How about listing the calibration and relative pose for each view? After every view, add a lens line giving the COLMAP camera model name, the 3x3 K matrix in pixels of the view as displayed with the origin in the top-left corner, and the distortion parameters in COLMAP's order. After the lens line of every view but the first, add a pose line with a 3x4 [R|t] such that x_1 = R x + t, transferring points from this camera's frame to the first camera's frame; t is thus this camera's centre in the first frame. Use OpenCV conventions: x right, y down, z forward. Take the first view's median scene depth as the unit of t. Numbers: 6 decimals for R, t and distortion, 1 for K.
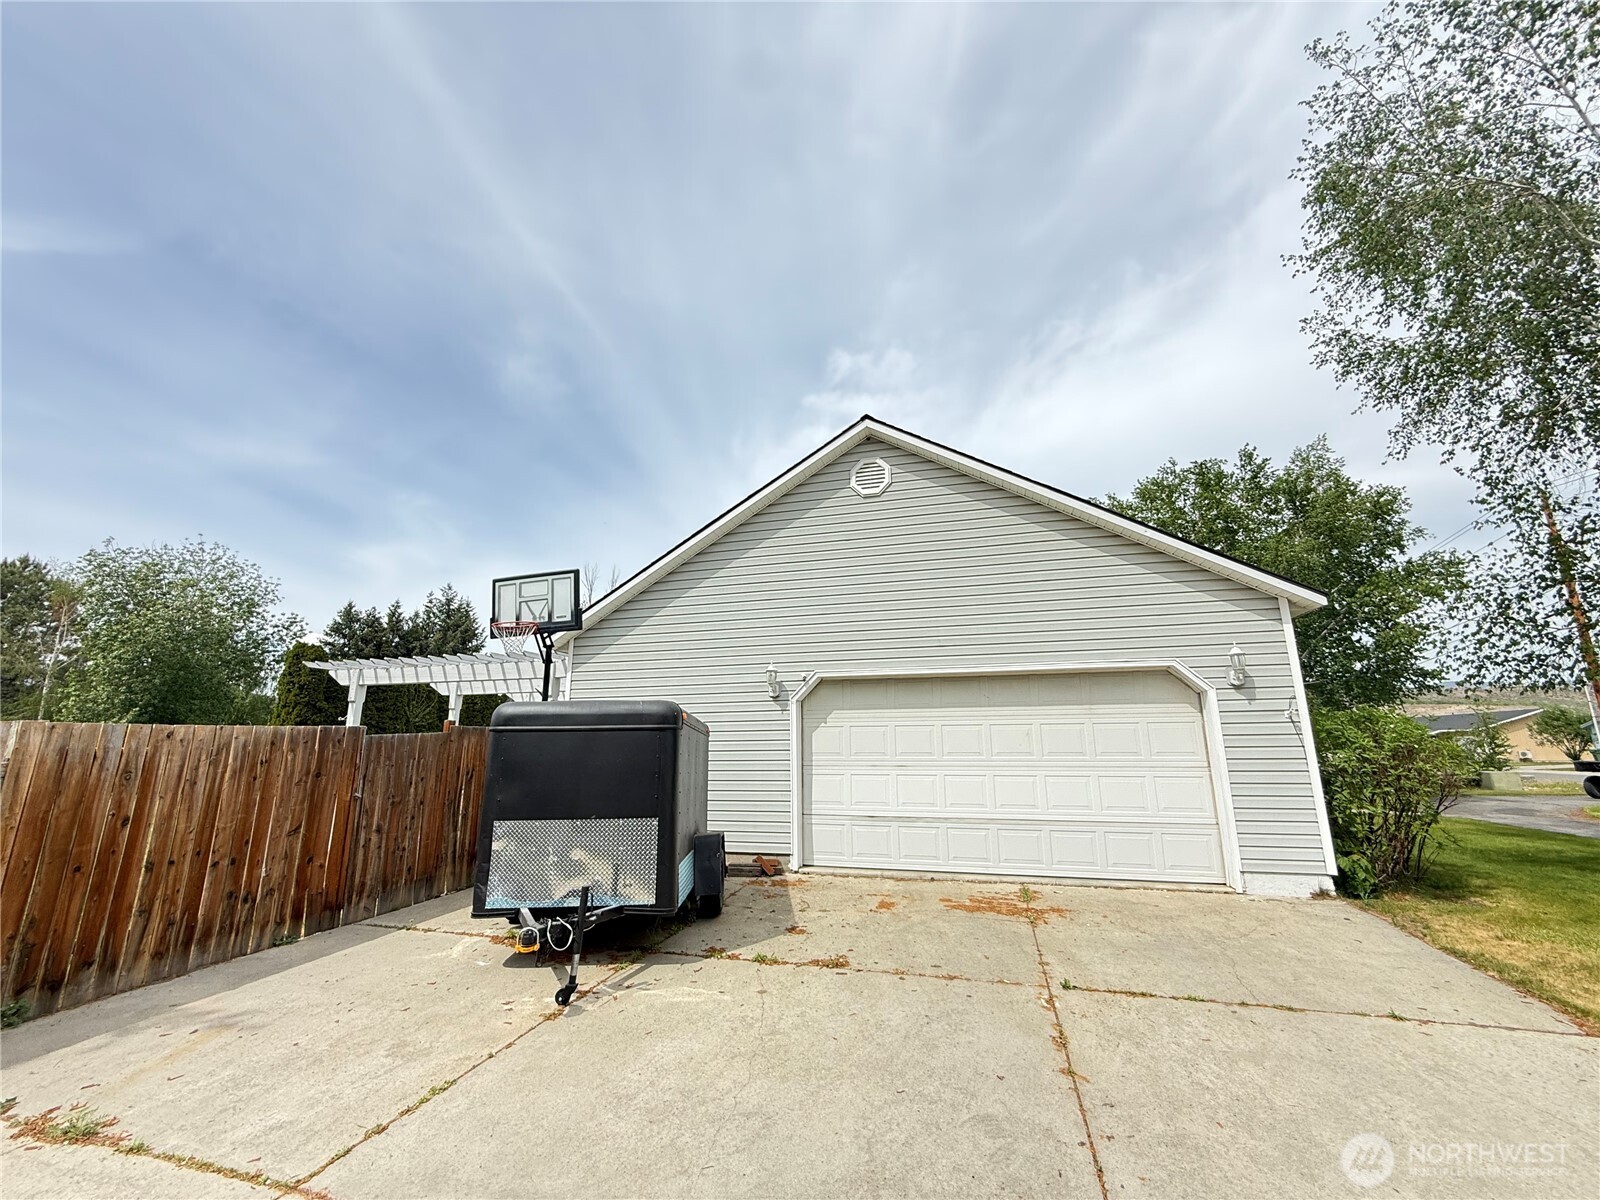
lens RADIAL K [[638.6, 0, 798.2], [0, 638.6, 600.8], [0, 0, 1]] dist [-0.000728, -0.000137]
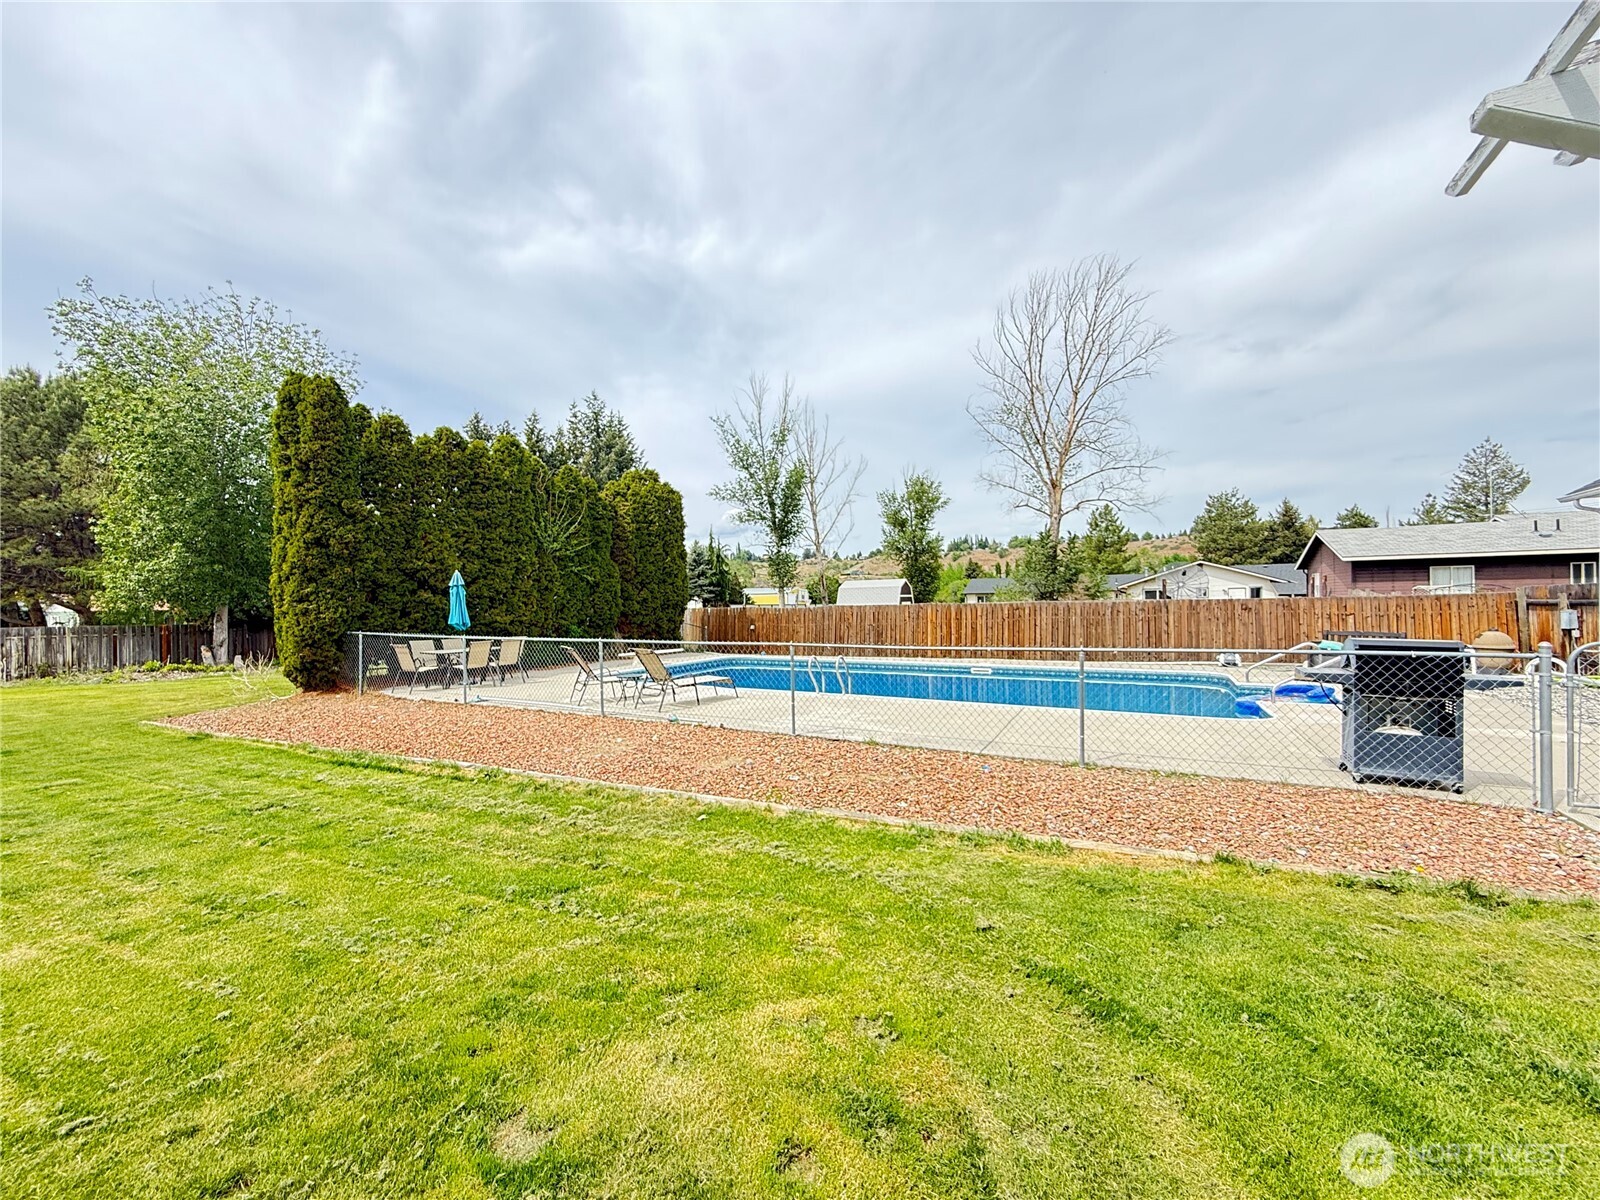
lens RADIAL K [[638.6, 0, 799.9], [0, 638.6, 602.8], [0, 0, 1]] dist [-0.000728, -0.000137]
pose [[0.977189, -0.004327, -0.212326, -0.355899], [0.052098, 0.974126, 0.219918, 0.157940], [0.205880, -0.225963, 0.952131, 0.654400]]
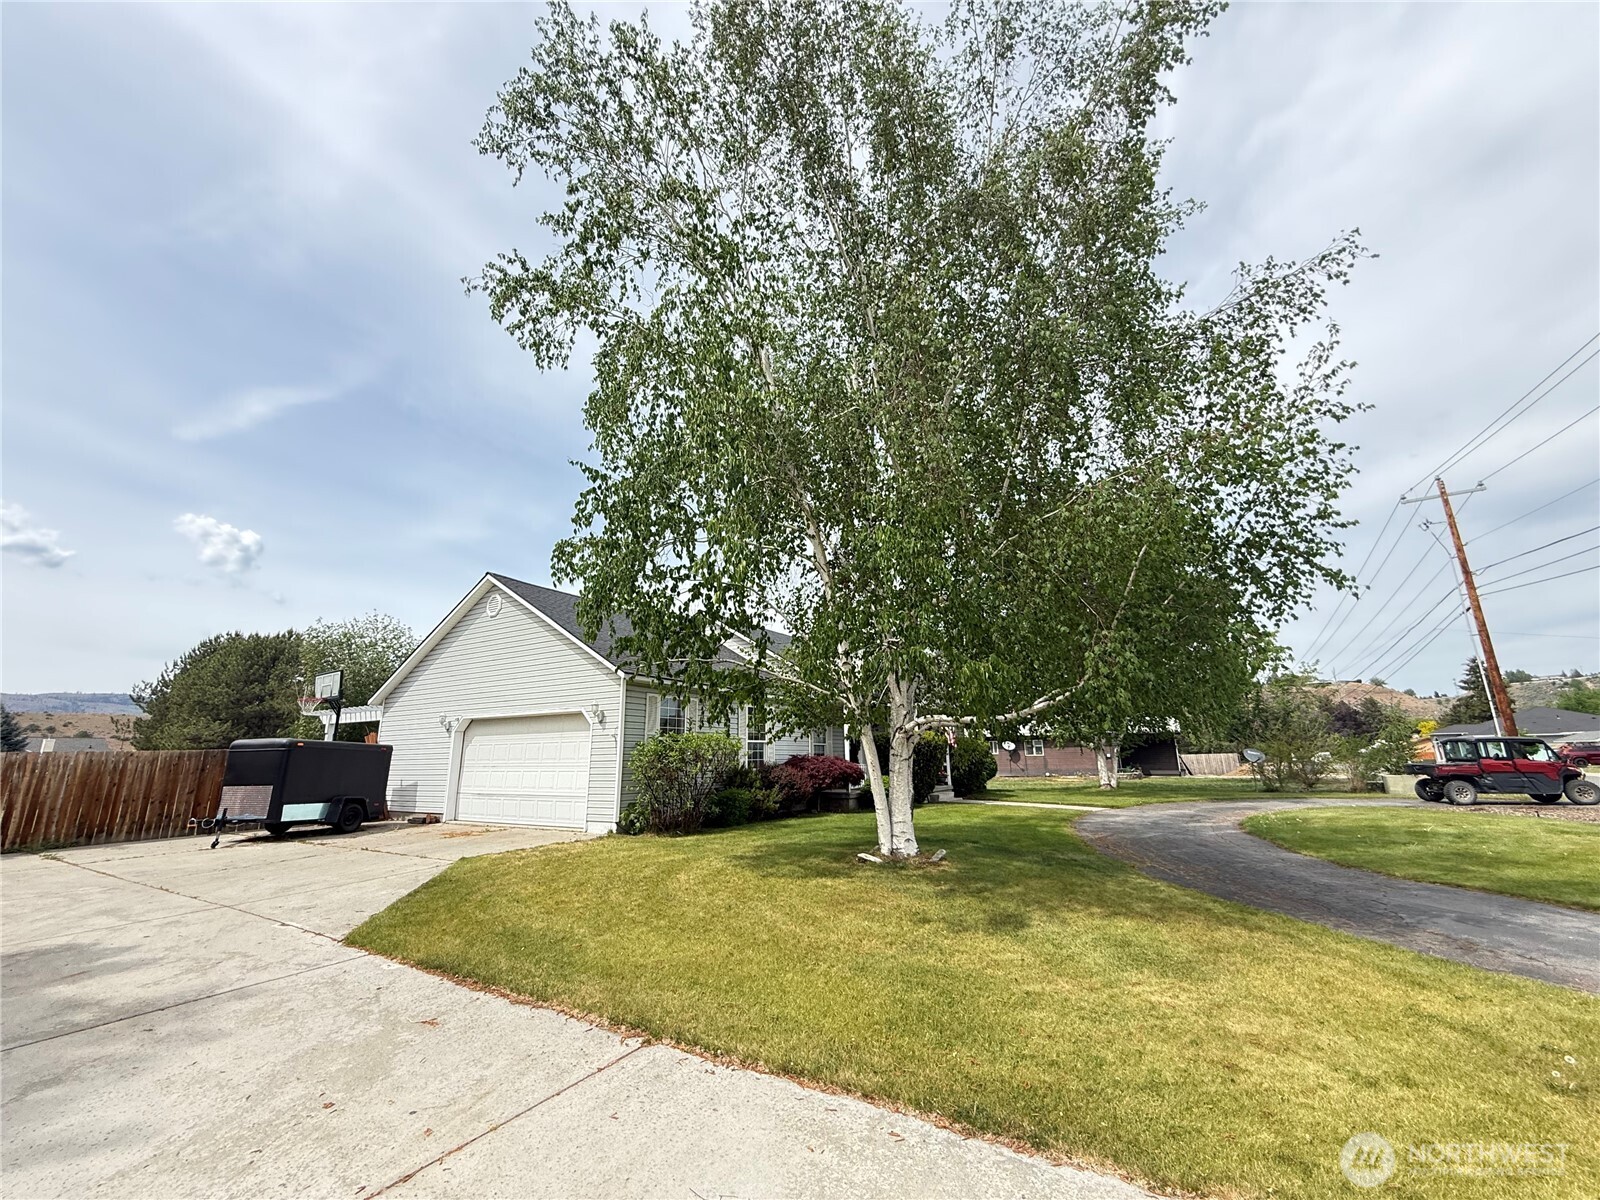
lens RADIAL K [[638.6, 0, 801.1], [0, 638.6, 599.5], [0, 0, 1]] dist [-0.000728, -0.000137]
pose [[0.963800, -0.072543, -0.256569, 1.436387], [0.068354, 0.997342, -0.025220, -0.108151], [0.257717, 0.006770, 0.966197, -0.522946]]
